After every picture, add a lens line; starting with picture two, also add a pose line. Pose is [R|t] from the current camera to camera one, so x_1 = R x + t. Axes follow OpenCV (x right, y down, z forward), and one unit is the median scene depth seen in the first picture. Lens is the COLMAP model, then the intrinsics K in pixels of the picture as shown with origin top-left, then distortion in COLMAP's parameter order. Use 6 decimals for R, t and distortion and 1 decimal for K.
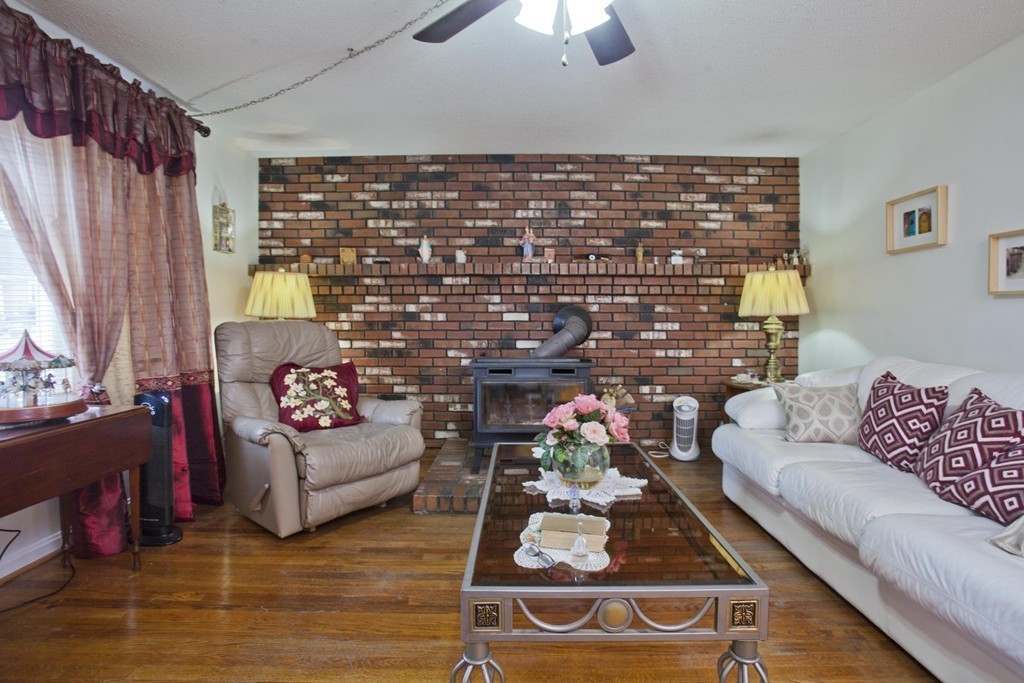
lens RADIAL K [[503.2, 0, 515.6], [0, 503.2, 334.2], [0, 0, 1]] dist [-0.086415, 0.040098]
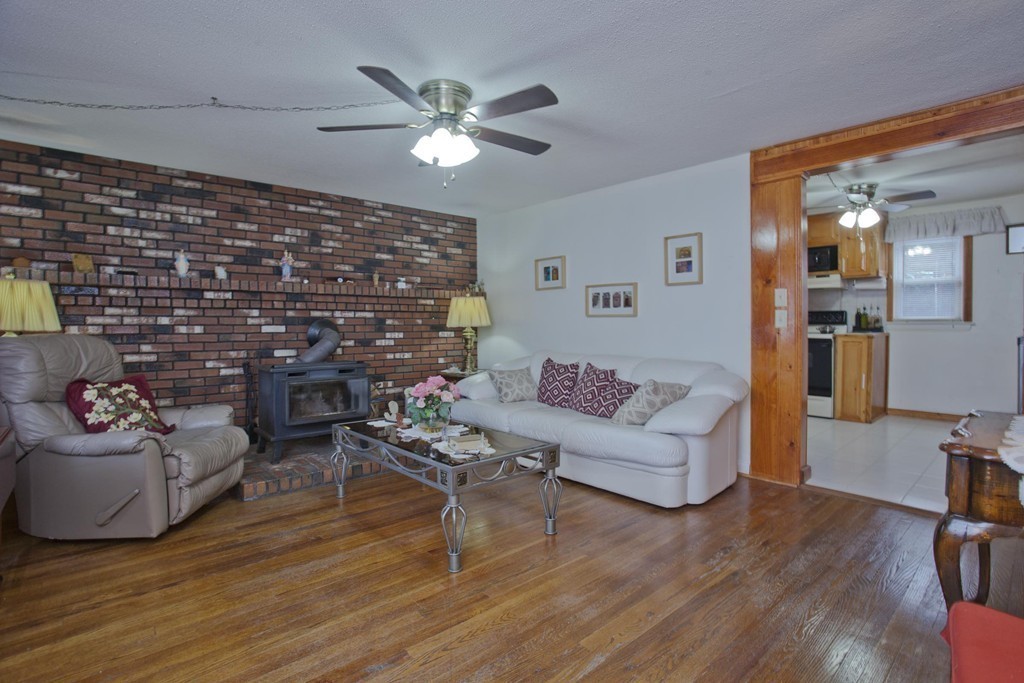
lens RADIAL K [[503.2, 0, 515.6], [0, 503.2, 334.2], [0, 0, 1]] dist [-0.086415, 0.040098]
pose [[0.740854, -0.013044, 0.671539, -0.344755], [0.026167, 0.999613, -0.009452, 0.002019], [-0.671156, 0.024574, 0.740909, -0.184641]]
